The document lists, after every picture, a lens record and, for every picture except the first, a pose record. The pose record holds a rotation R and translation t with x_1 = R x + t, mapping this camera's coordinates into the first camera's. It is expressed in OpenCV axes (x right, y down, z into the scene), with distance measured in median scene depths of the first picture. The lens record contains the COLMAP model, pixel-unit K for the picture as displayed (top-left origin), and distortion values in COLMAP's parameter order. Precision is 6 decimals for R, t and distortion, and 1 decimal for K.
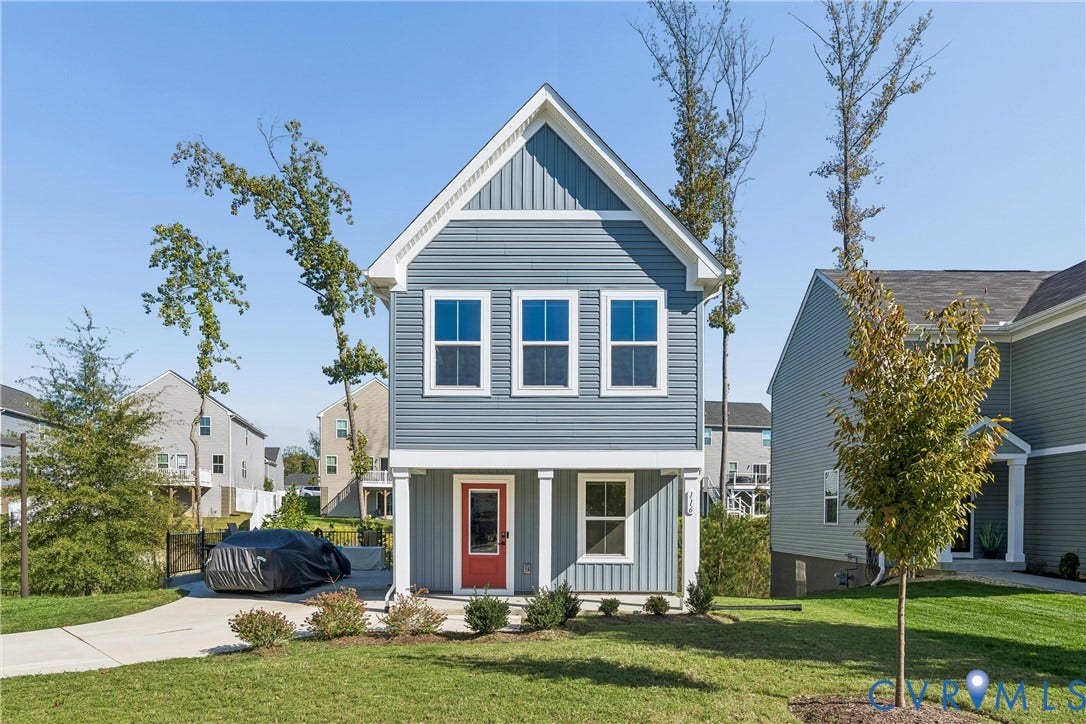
lens RADIAL K [[673.1, 0, 484.3], [0, 673.1, 366.3], [0, 0, 1]] dist [-0.001271, 0.000978]
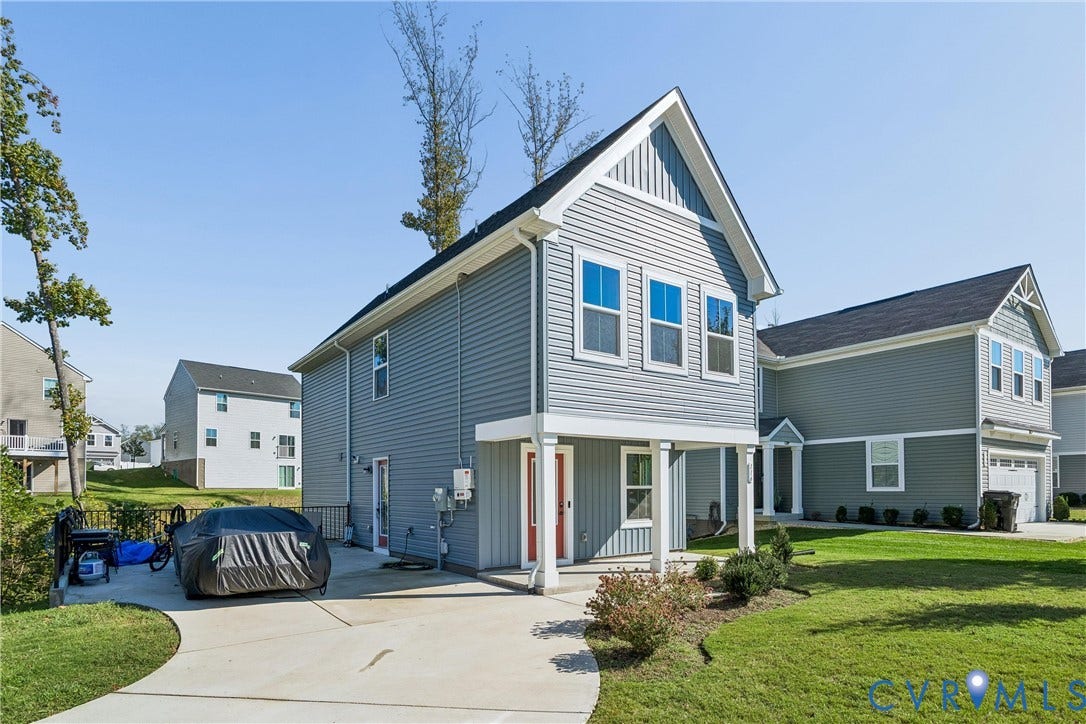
lens RADIAL K [[590.4, 0, 550.4], [0, 590.4, 359.9], [0, 0, 1]] dist [-0.015344, -0.000686]
pose [[0.782902, 0.123728, 0.609718, -0.600049], [-0.124751, 0.991341, -0.040984, 0.082318], [-0.609509, -0.043976, 0.791558, 0.355236]]
